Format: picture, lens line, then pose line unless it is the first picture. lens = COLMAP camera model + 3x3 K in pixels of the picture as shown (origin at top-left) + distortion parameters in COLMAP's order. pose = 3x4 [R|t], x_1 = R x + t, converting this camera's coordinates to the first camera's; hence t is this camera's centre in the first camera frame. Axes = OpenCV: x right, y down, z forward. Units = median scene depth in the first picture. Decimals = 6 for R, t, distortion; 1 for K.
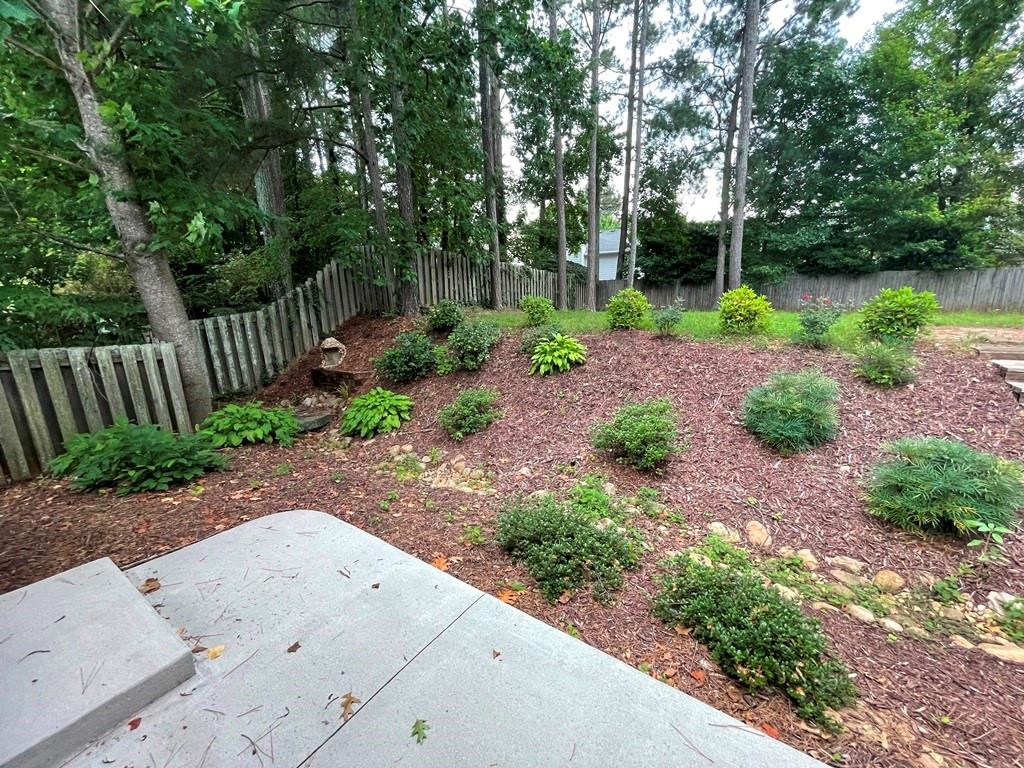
lens RADIAL K [[415.7, 0, 508.2], [0, 415.7, 386.8], [0, 0, 1]] dist [-0.003001, 0.000895]
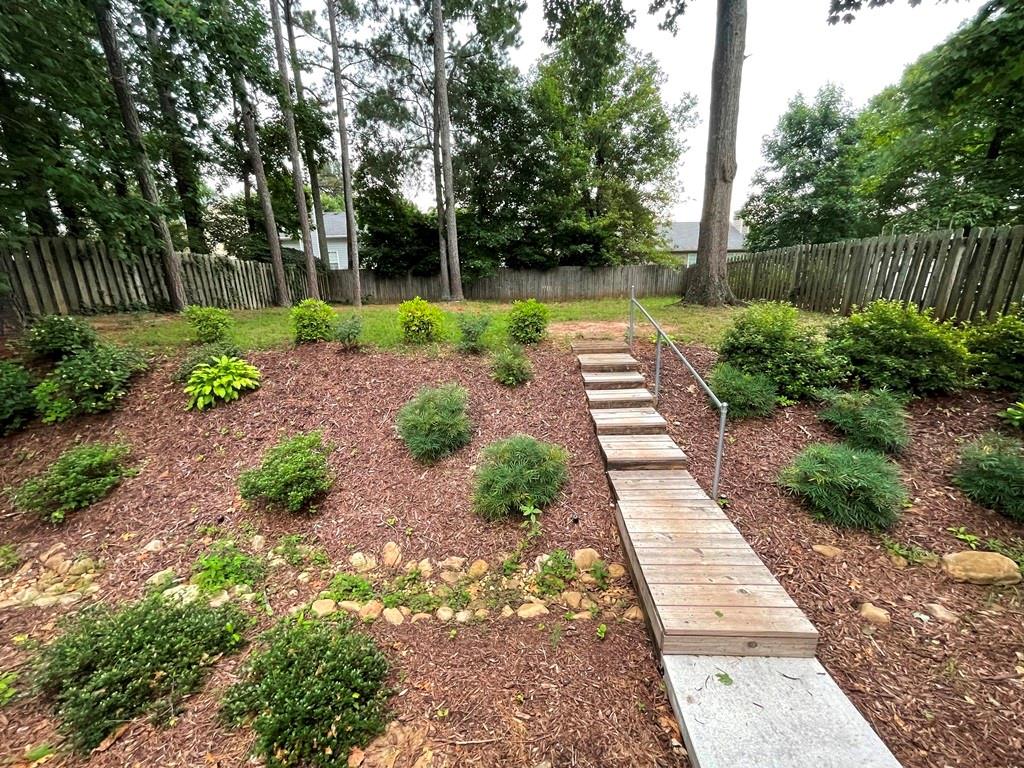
lens RADIAL K [[415.7, 0, 509.0], [0, 415.7, 385.3], [0, 0, 1]] dist [-0.003001, 0.000895]
pose [[0.855456, -0.134182, 0.500190, 0.211478], [0.113021, 0.990941, 0.072537, -0.070728], [-0.505392, -0.005520, 0.862872, -0.049143]]
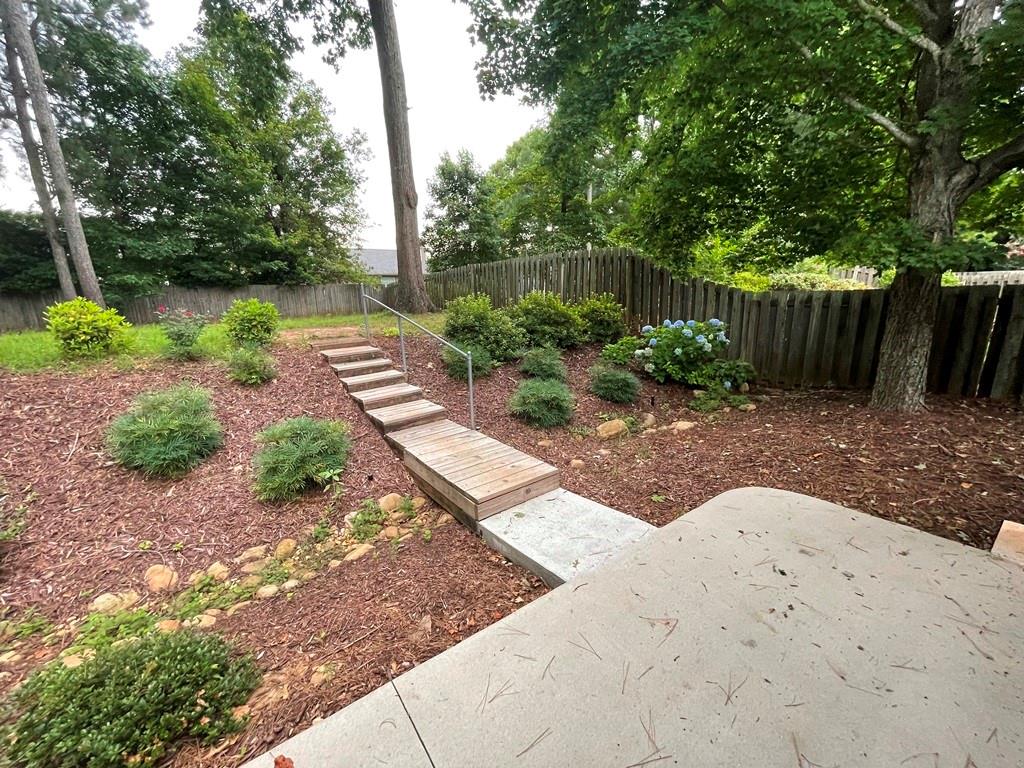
lens RADIAL K [[415.7, 0, 507.9], [0, 415.7, 386.8], [0, 0, 1]] dist [-0.003001, 0.000895]
pose [[0.327303, -0.198926, 0.923743, 0.061942], [0.224072, 0.966045, 0.128642, 0.008618], [-0.917968, 0.164880, 0.360763, -0.032549]]
